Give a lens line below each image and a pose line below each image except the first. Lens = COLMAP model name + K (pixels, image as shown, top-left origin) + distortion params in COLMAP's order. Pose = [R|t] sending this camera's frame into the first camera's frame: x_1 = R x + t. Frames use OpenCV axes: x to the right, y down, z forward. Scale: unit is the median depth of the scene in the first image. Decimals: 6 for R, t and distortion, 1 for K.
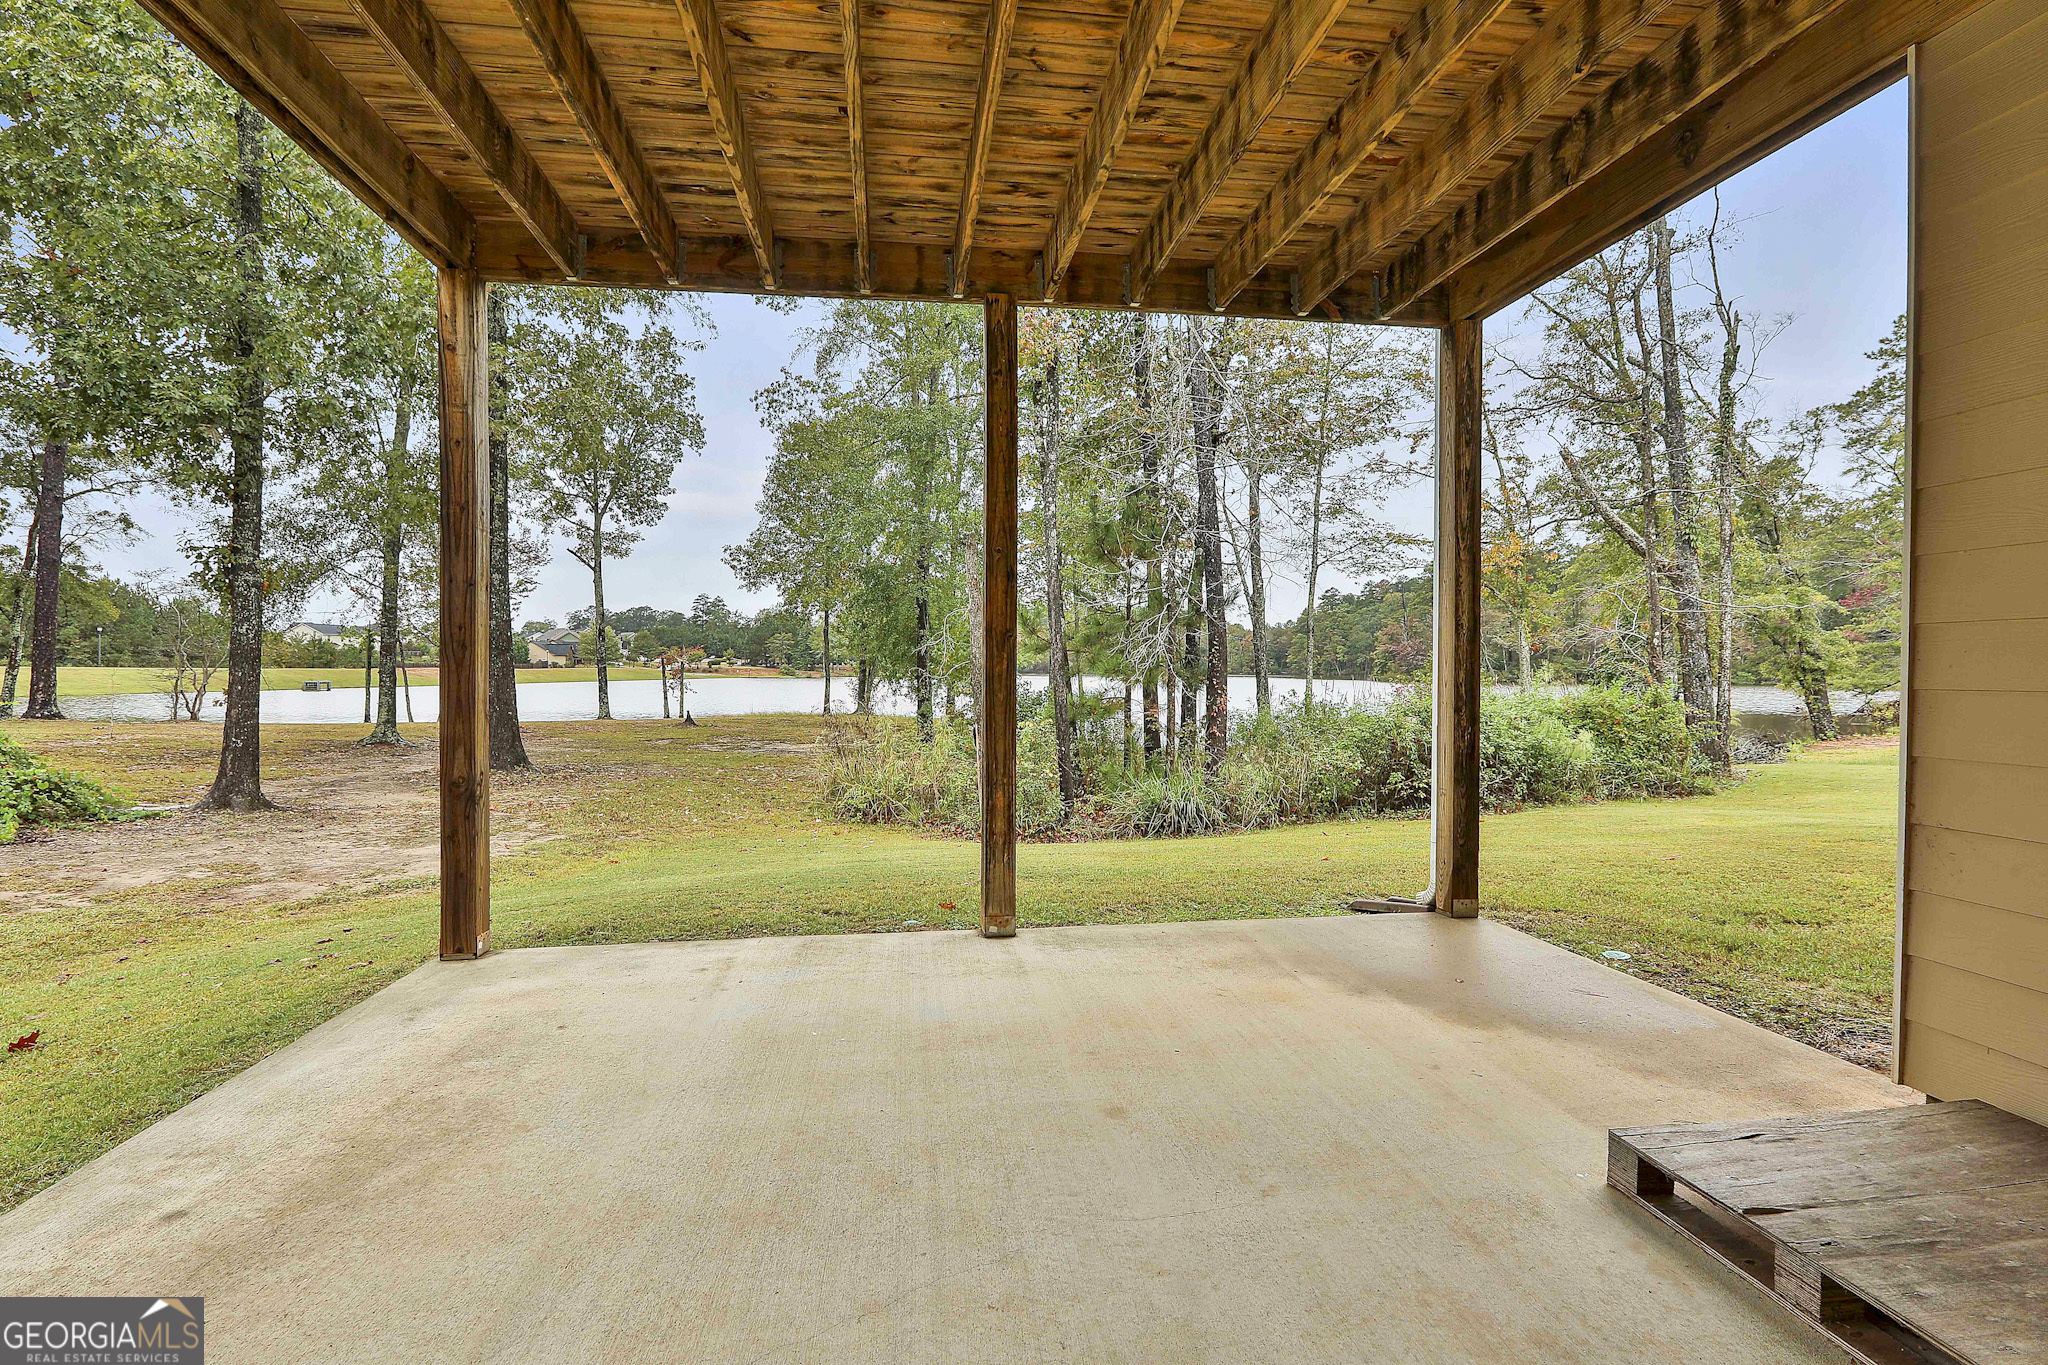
lens RADIAL K [[987.0, 0, 1041.2], [0, 987.0, 672.9], [0, 0, 1]] dist [-0.001018, 0.000306]
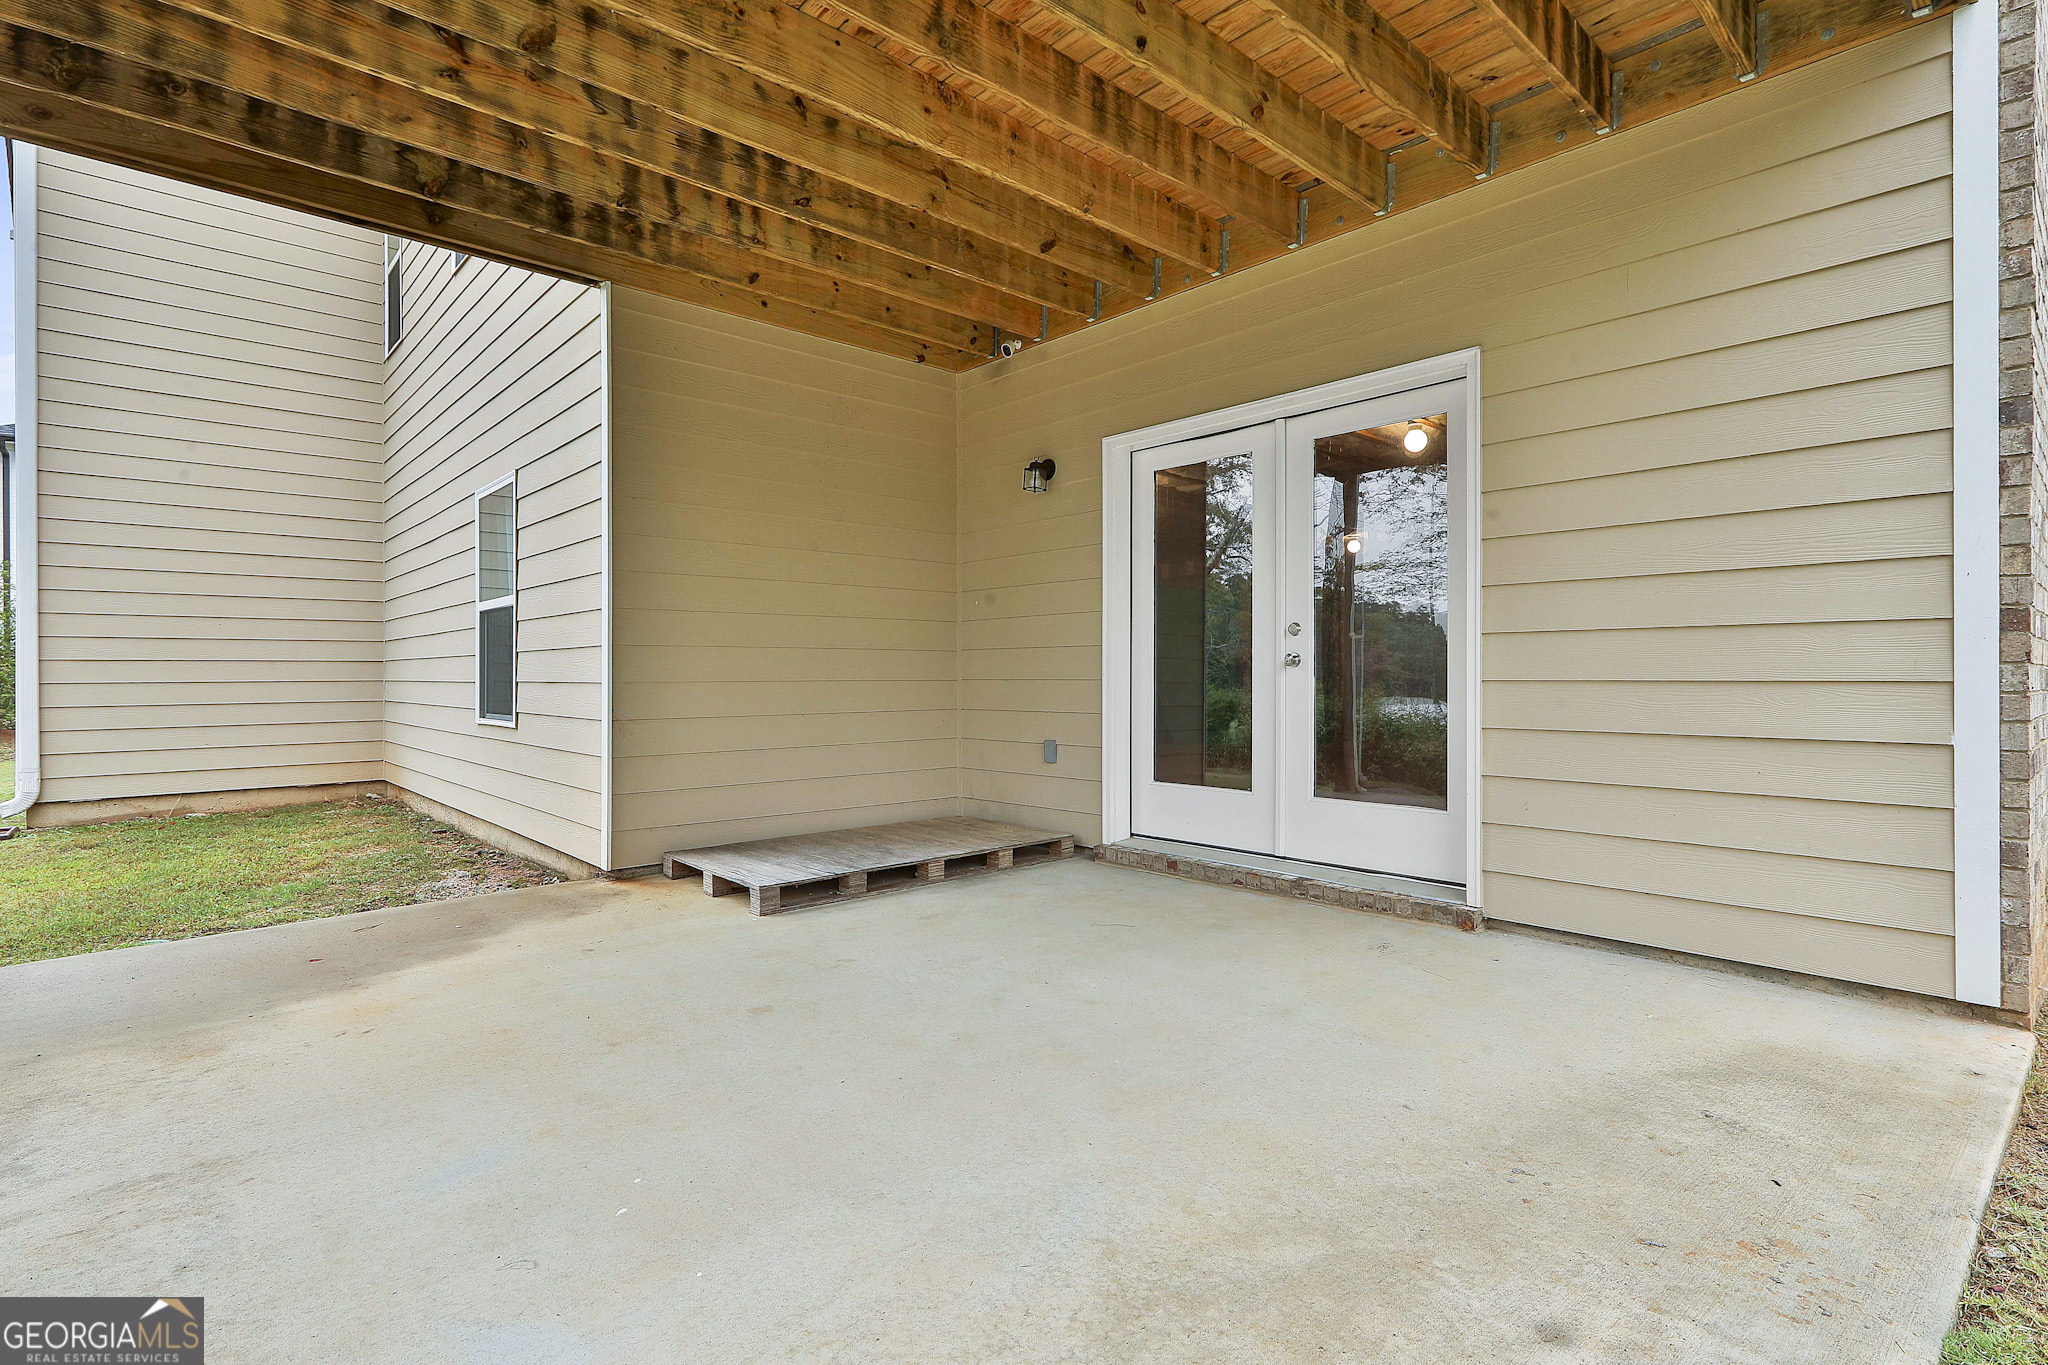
lens RADIAL K [[987.0, 0, 1041.2], [0, 987.0, 672.9], [0, 0, 1]] dist [-0.001018, 0.000306]
pose [[-0.563773, 0.006769, 0.825902, -0.710544], [0.006730, 0.999971, -0.003601, 0.053422], [-0.825902, 0.003528, -0.563802, 0.955679]]
